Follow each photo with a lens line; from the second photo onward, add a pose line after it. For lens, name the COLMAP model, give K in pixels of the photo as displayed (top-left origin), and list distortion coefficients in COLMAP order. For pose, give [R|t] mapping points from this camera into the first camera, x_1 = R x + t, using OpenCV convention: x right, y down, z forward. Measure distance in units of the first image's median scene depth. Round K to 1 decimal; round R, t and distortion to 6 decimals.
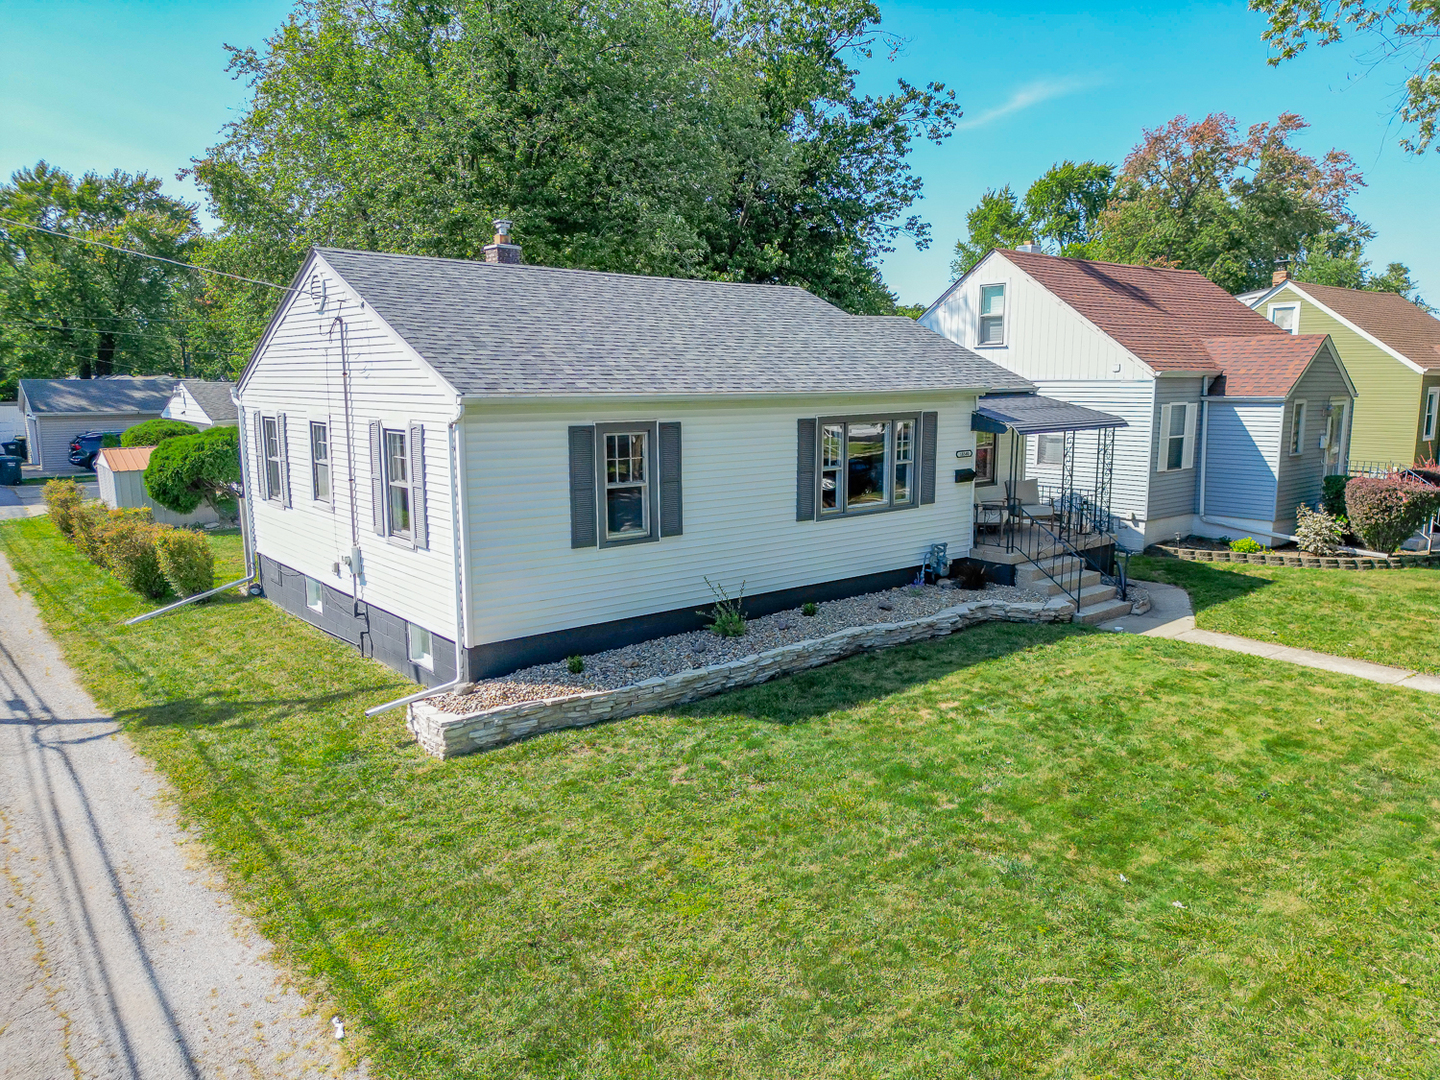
lens RADIAL K [[1012.5, 0, 720.0], [0, 1012.5, 540.0], [0, 0, 1]] dist [0.075037, -0.084049]
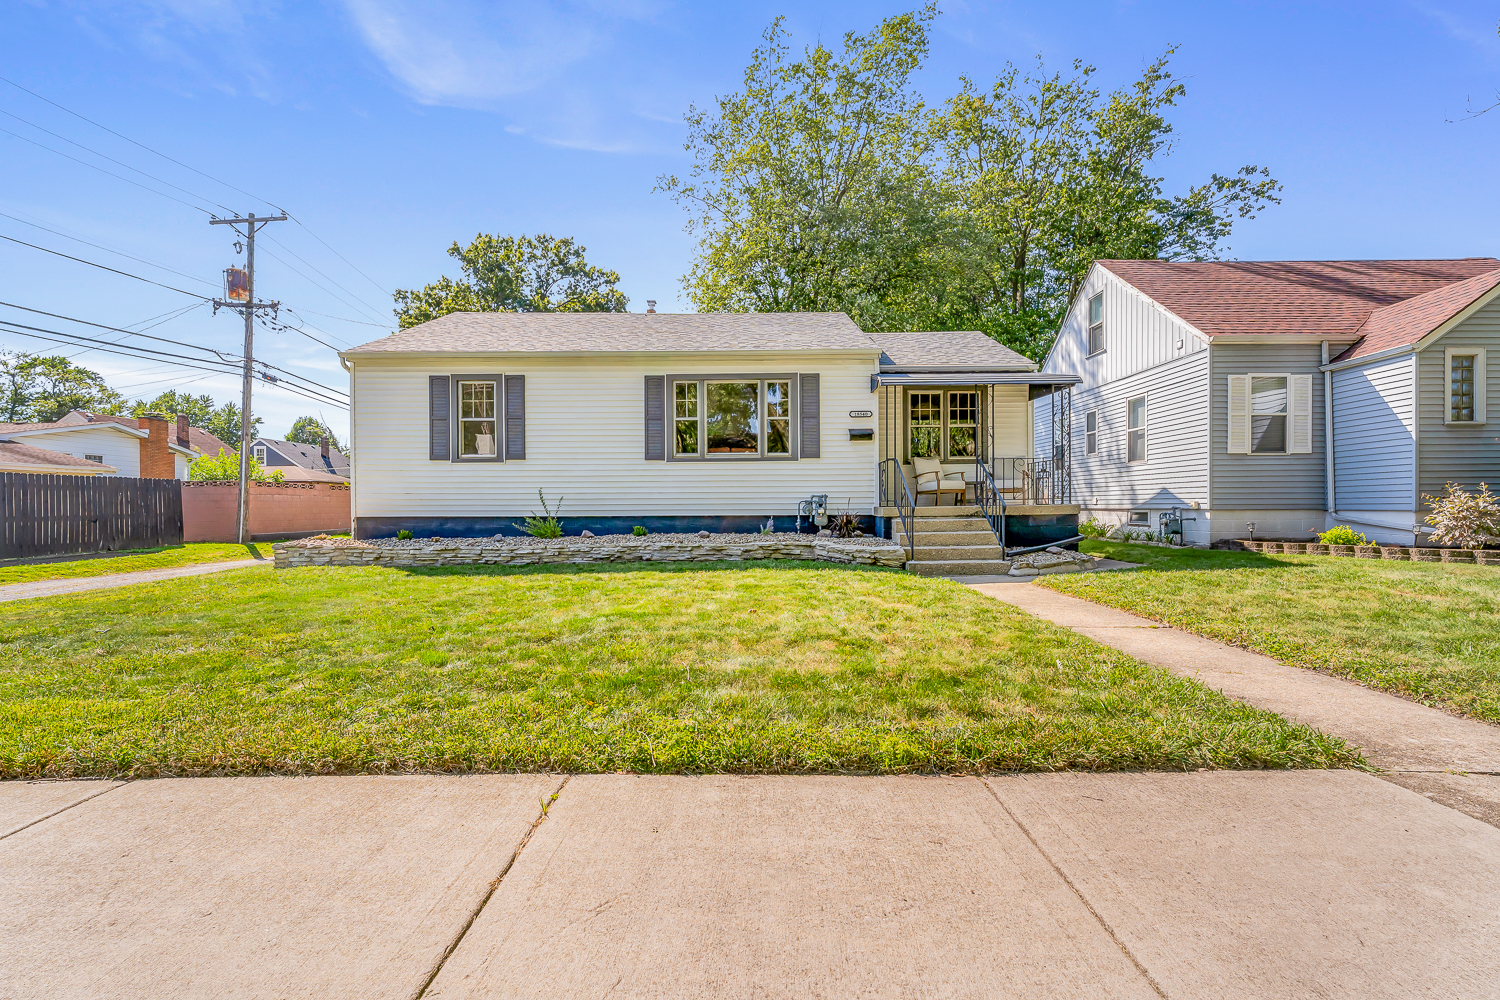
lens RADIAL K [[678.5, 0, 753.4], [0, 678.5, 517.3], [0, 0, 1]] dist [0.003748, 0.000571]
pose [[0.775468, 0.009470, -0.631316, 0.725888], [-0.098171, 0.989536, -0.105744, 0.128972], [0.623708, 0.143978, 0.768283, 0.491973]]
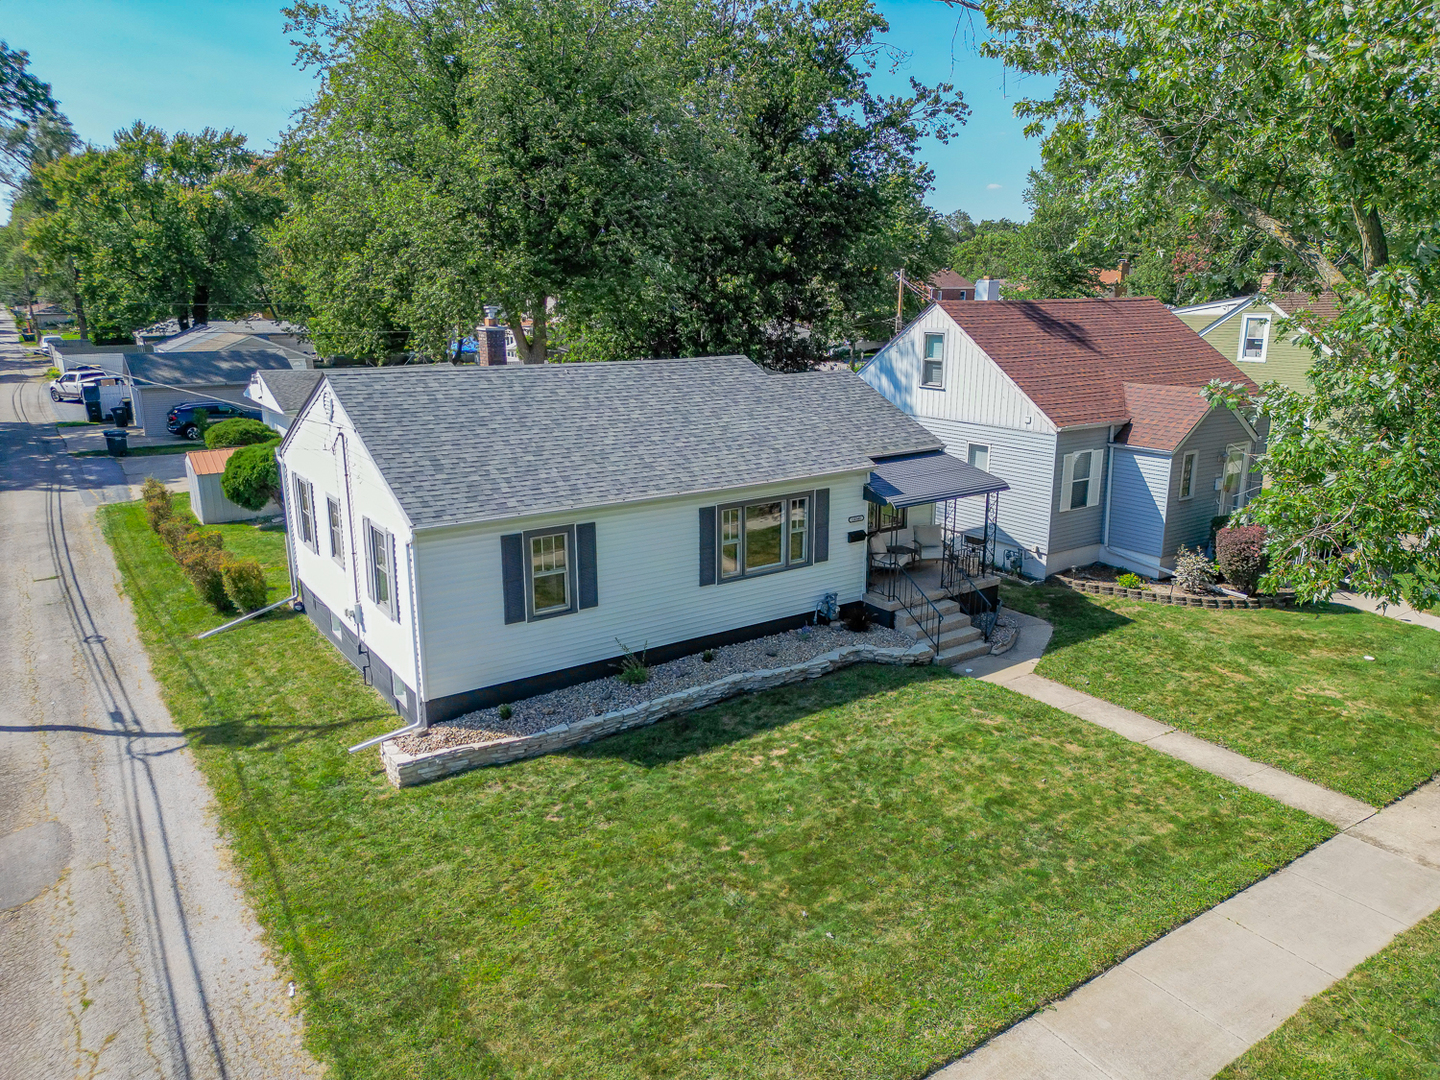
lens RADIAL K [[1012.5, 0, 720.0], [0, 1012.5, 540.0], [0, 0, 1]] dist [0.075037, -0.084049]
pose [[0.996431, 0.022310, -0.081413, 0.214135], [-0.015005, 0.995895, 0.089263, -0.199915], [0.083070, -0.087722, 0.992675, -0.261230]]
